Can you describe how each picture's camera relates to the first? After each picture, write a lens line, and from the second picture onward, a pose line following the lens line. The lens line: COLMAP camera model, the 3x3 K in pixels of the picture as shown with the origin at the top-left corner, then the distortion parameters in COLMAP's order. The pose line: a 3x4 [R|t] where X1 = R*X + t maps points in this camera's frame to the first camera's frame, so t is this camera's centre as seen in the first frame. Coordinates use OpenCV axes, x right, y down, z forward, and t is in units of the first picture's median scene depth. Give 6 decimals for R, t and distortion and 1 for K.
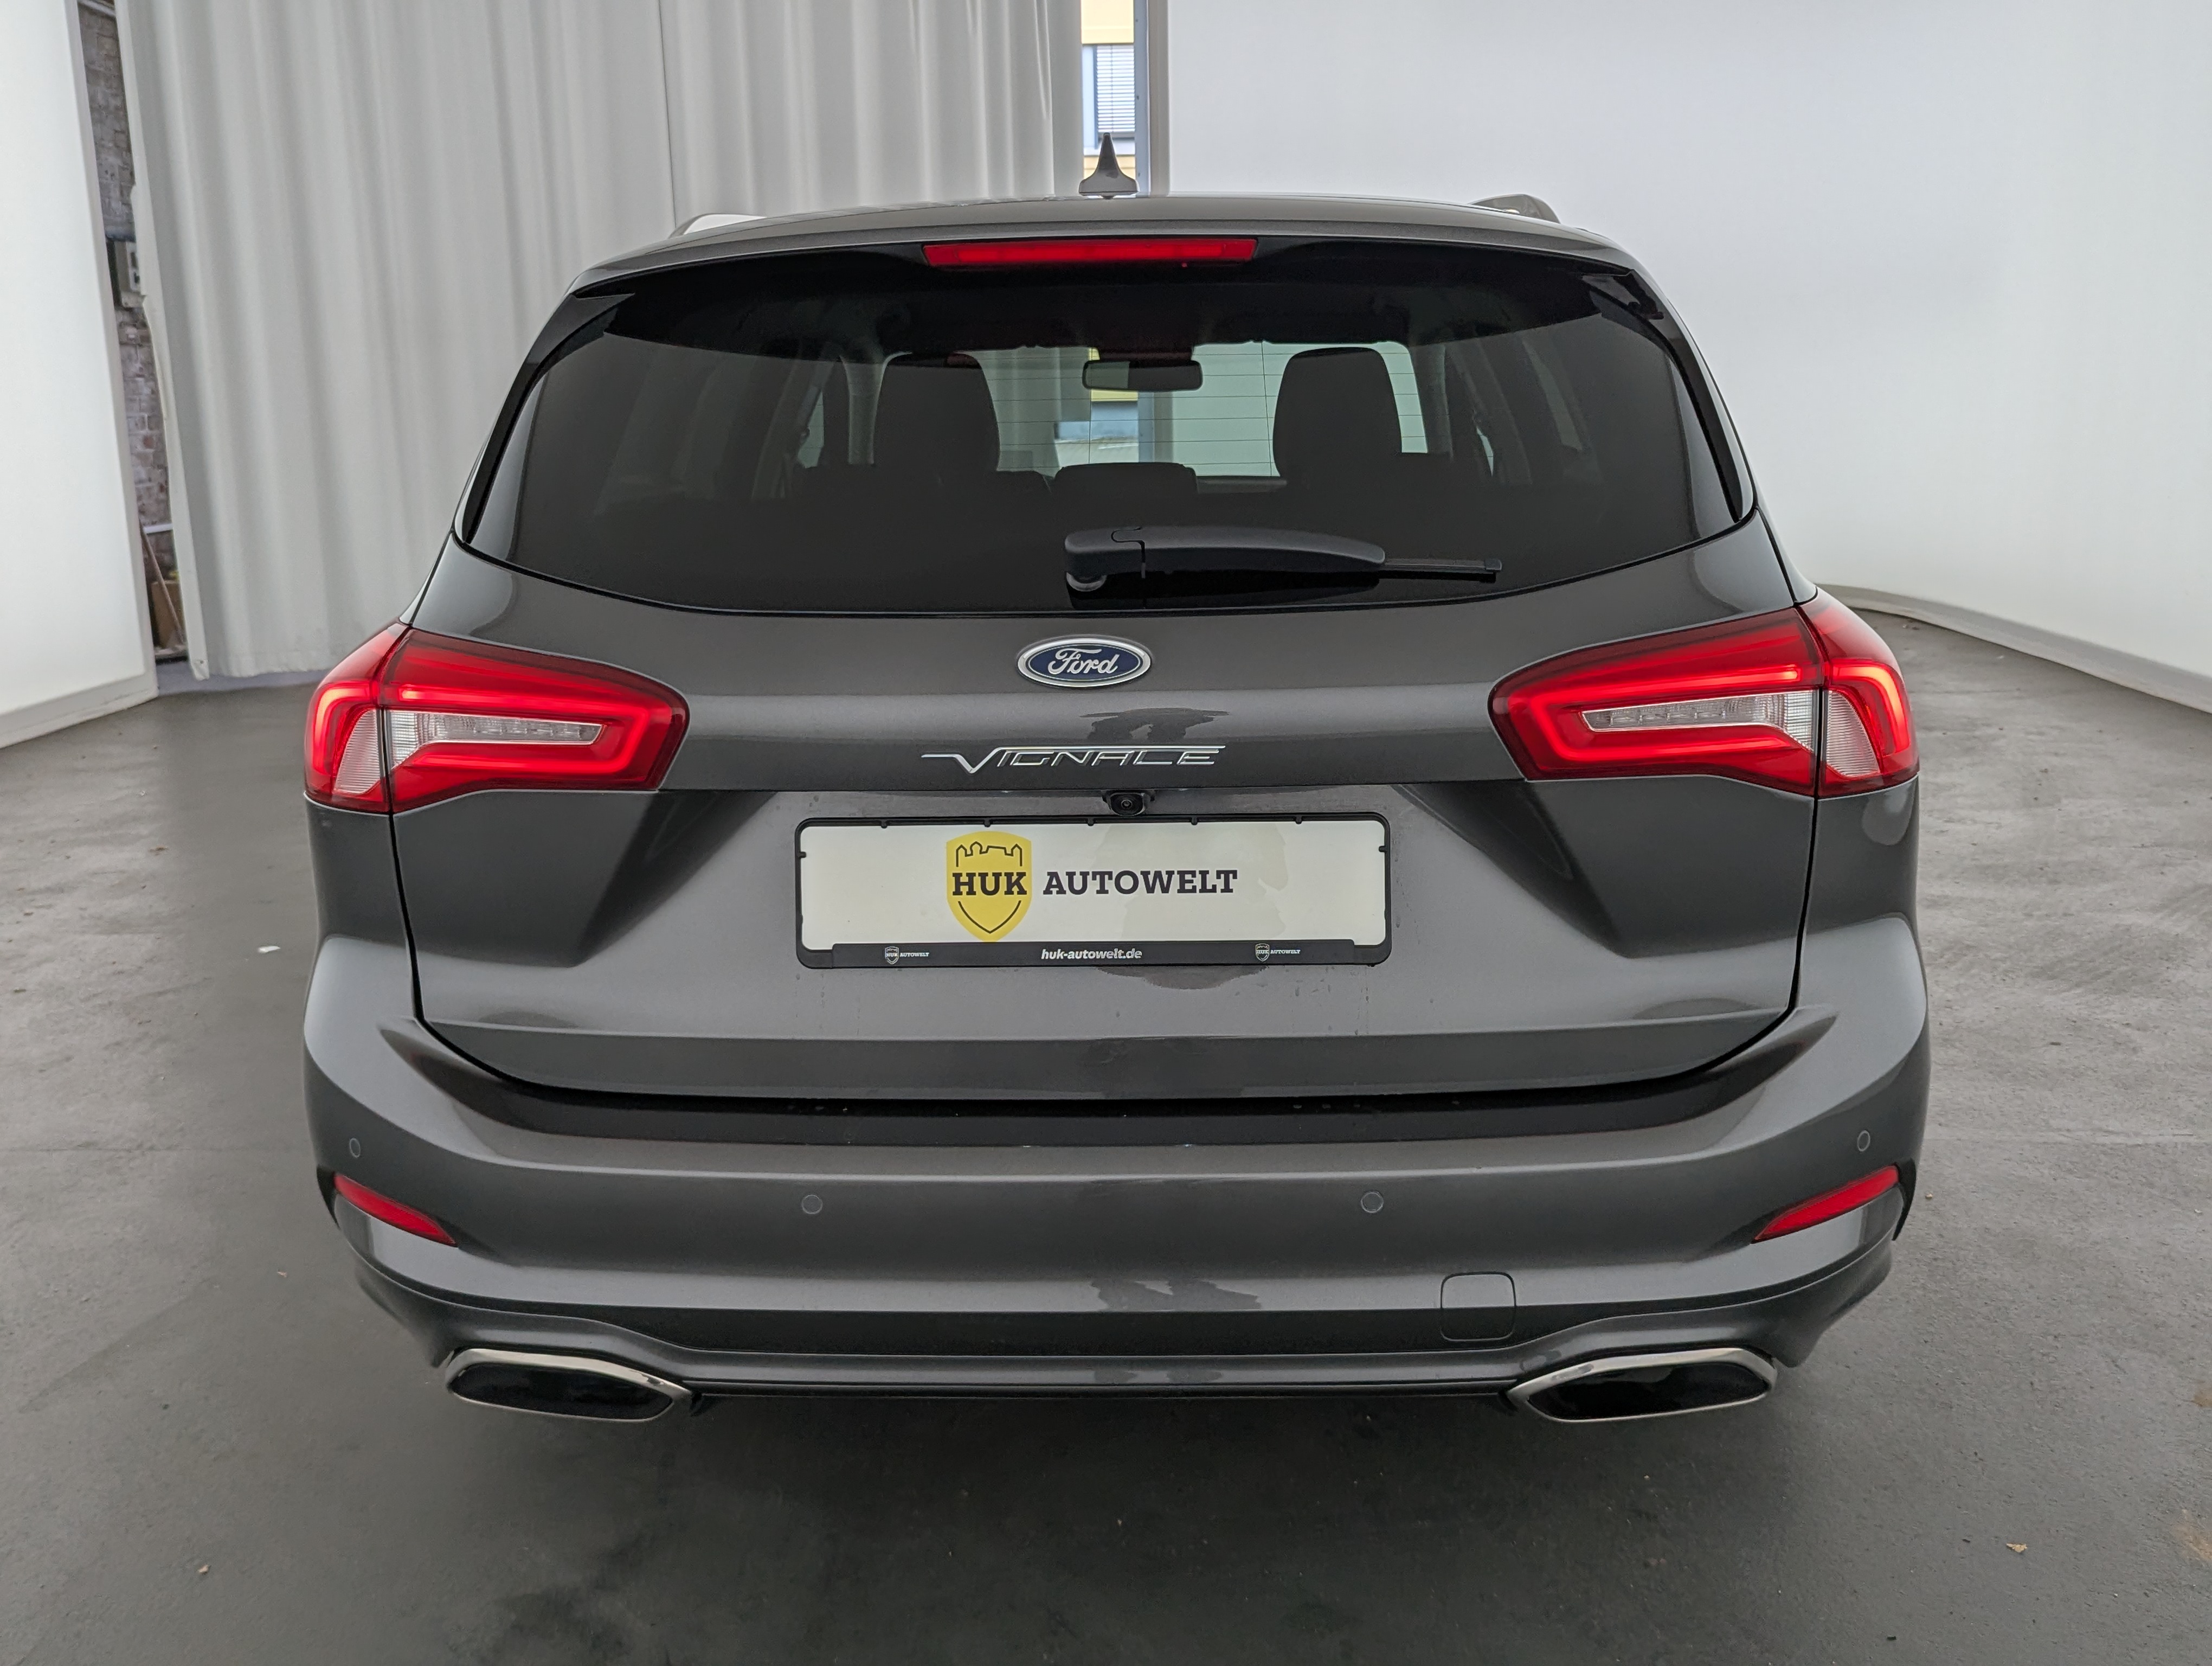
lens RADIAL K [[2043.0, 0, 1107.0], [0, 2043.0, 837.4], [0, 0, 1]] dist [0.032382, 0.000000]
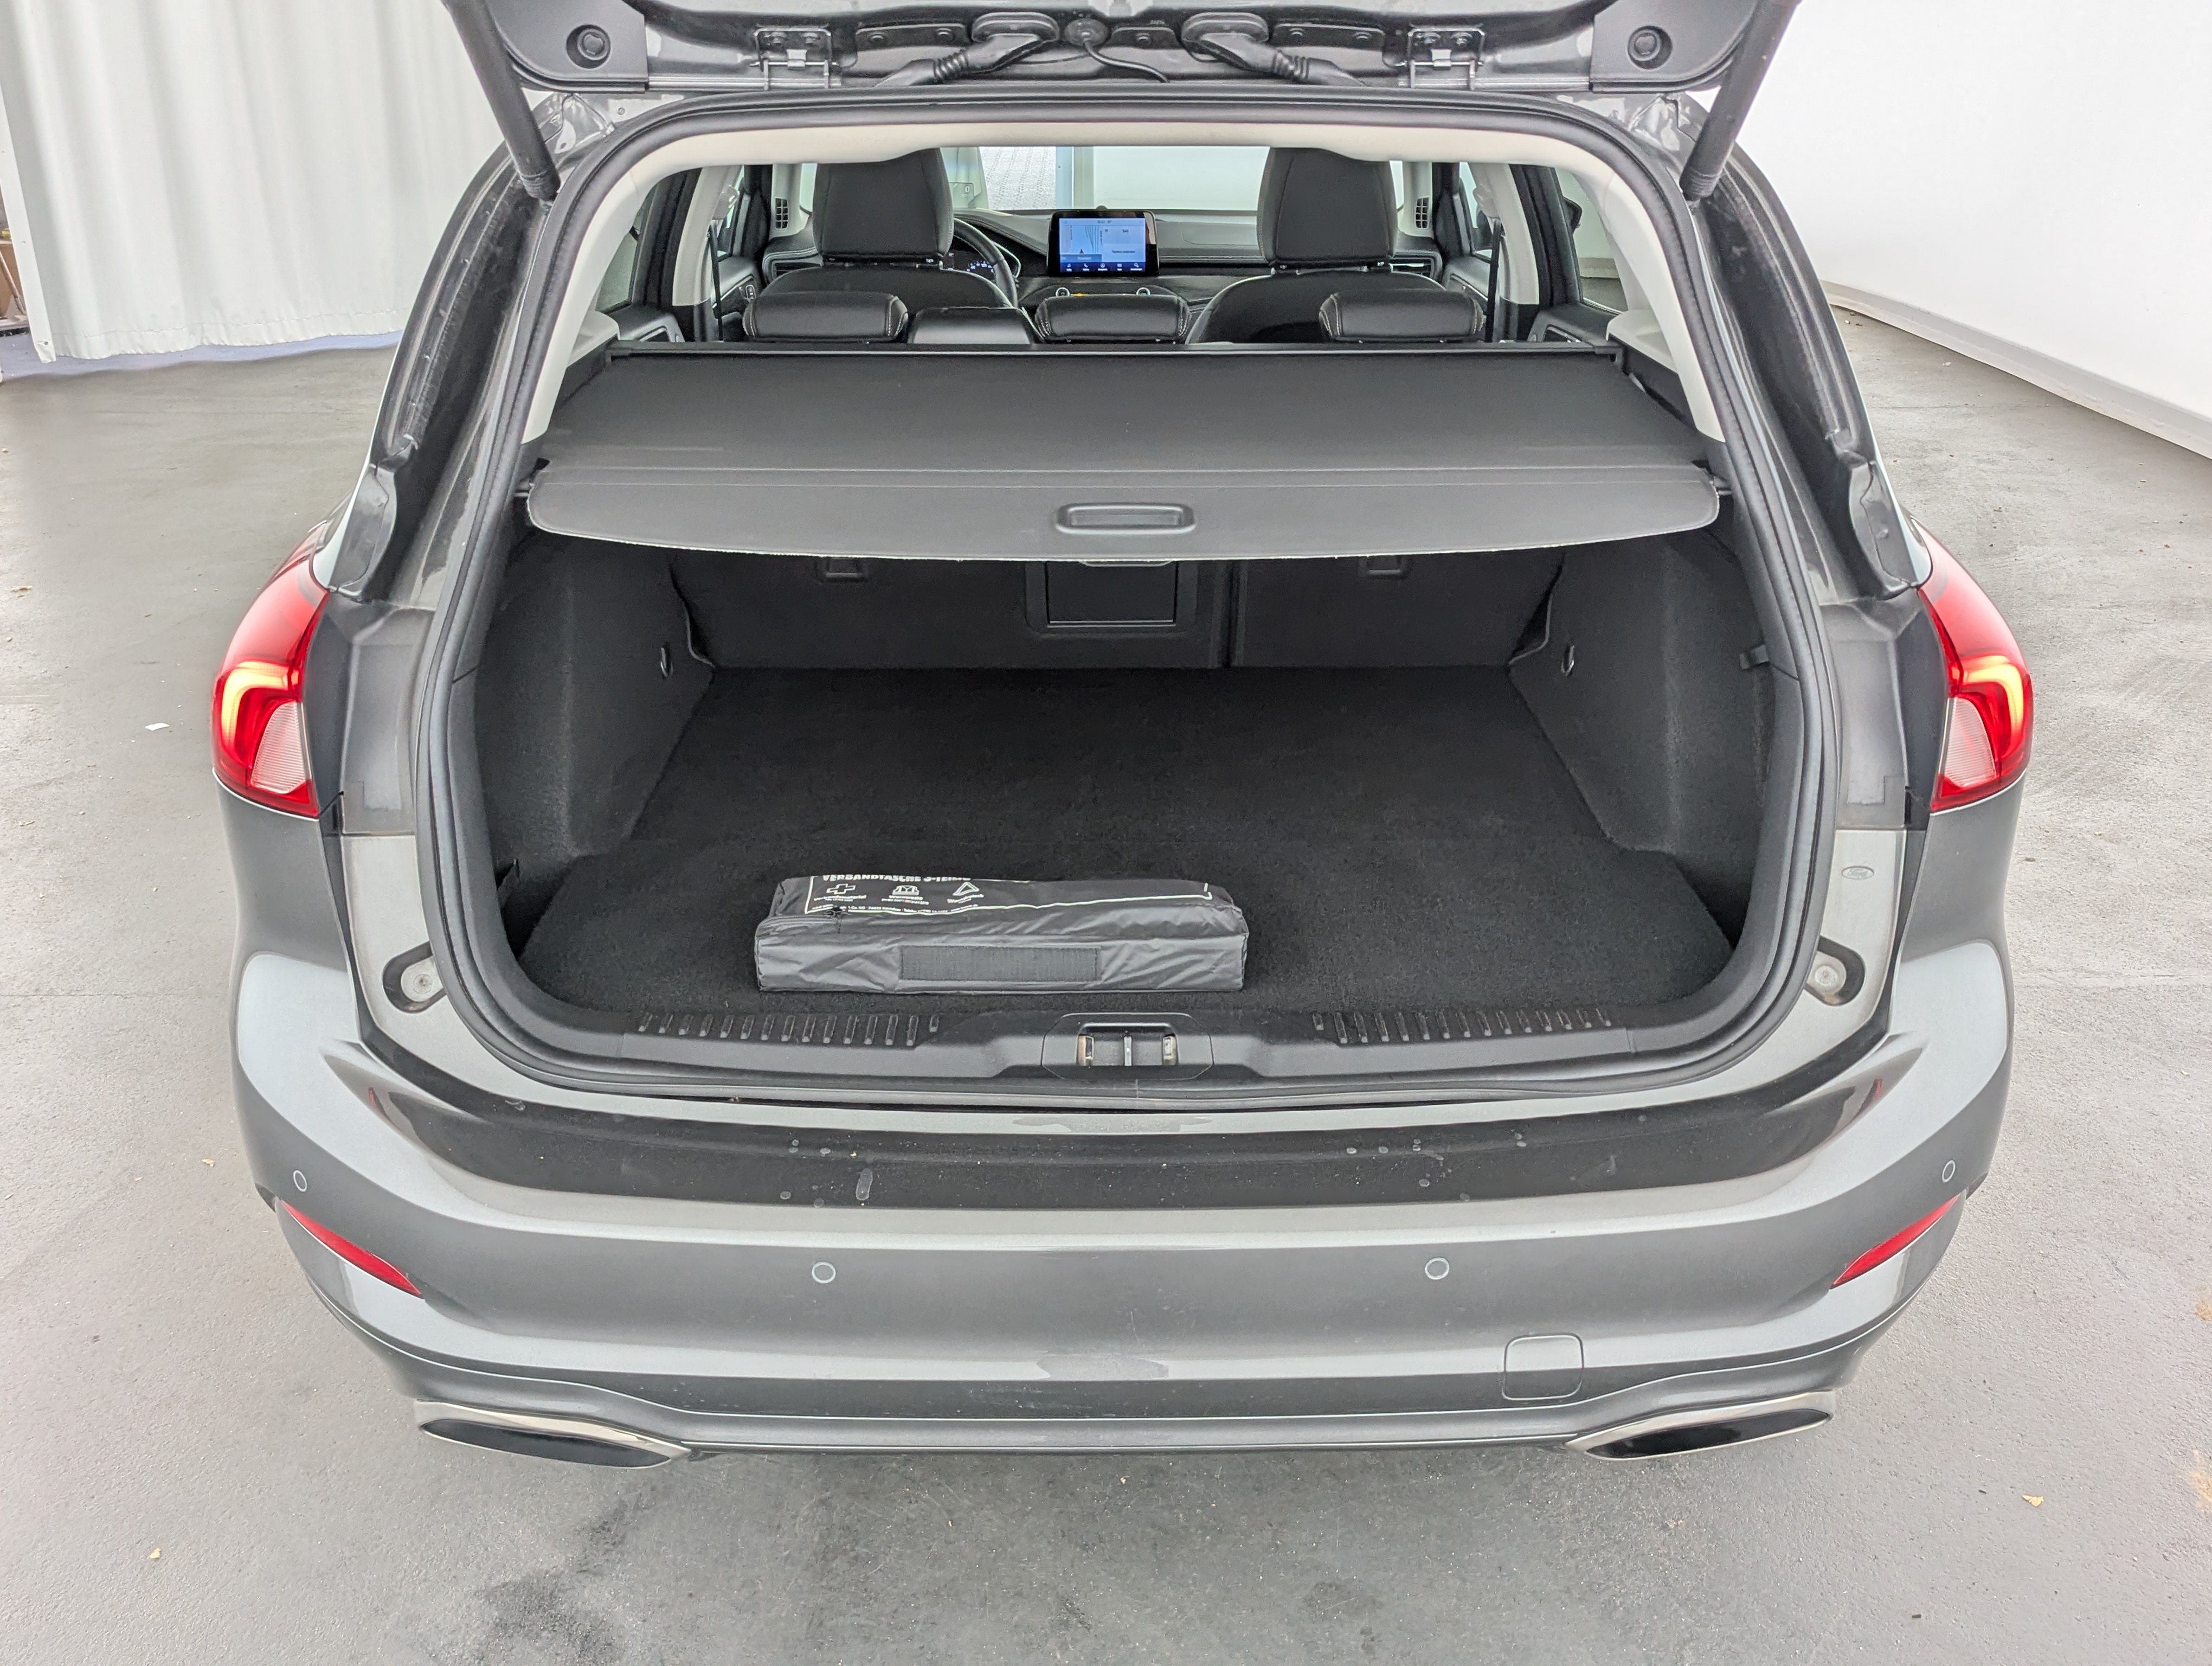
lens RADIAL K [[2043.0, 0, 1109.1], [0, 2043.0, 828.4], [0, 0, 1]] dist [0.032382, 0.000000]
pose [[0.998622, -0.000449, 0.052483, -0.036083], [-0.008429, 0.985611, 0.168820, -0.093482], [-0.051804, -0.169030, 0.984249, 0.072635]]
